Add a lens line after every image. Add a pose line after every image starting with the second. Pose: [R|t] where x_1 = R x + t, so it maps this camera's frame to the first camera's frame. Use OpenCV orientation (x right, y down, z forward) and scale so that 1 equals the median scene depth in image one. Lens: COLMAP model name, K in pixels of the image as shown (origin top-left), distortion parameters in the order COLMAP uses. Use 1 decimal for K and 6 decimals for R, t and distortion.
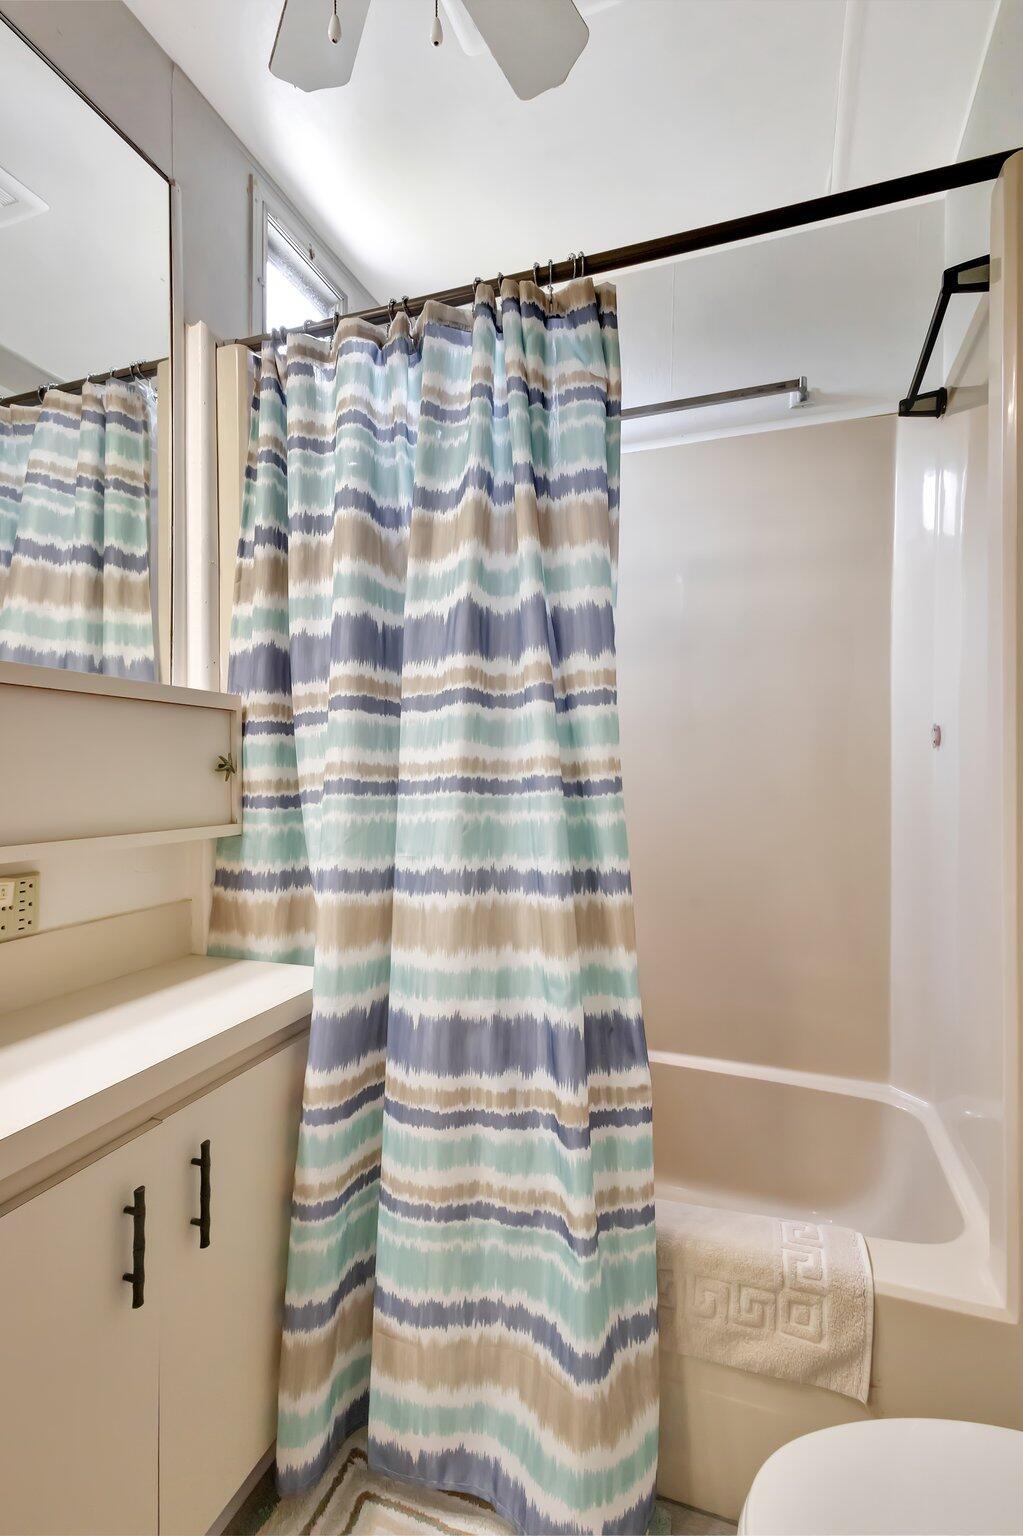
lens RADIAL K [[702.6, 0, 511.5], [0, 702.6, 768.0], [0, 0, 1]] dist [0.011166, -0.000229]
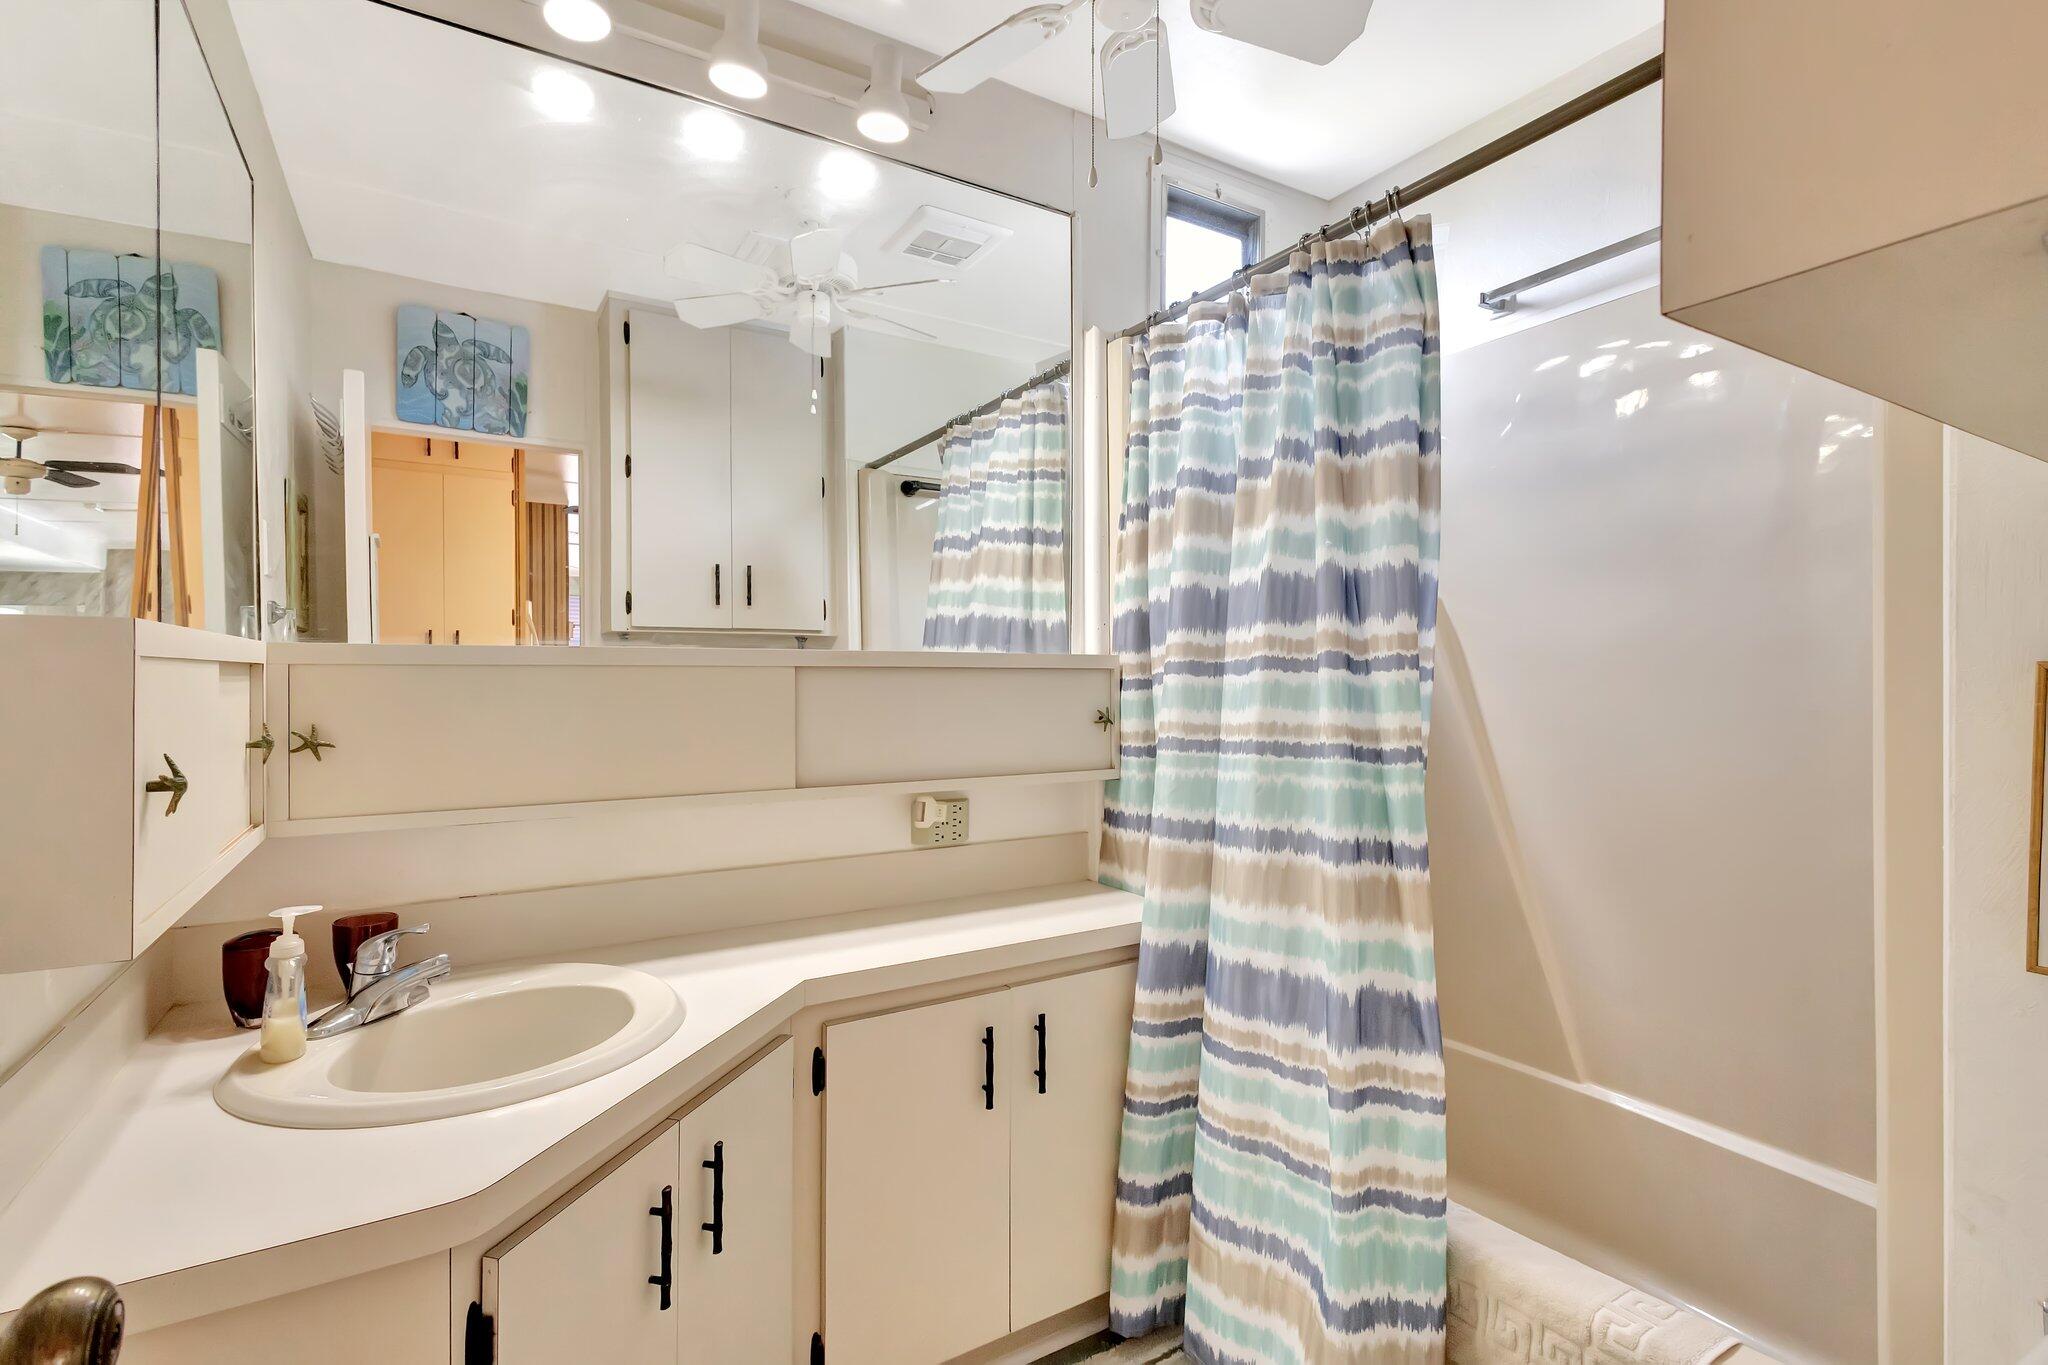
lens RADIAL K [[936.8, 0, 1024.0], [0, 936.8, 682.5], [0, 0, 1]] dist [0.011166, -0.000229]
pose [[0.774815, -0.001134, -0.632187, 0.522634], [0.004926, 0.999979, 0.004243, -0.078111], [0.632169, -0.006402, 0.774804, -0.300143]]
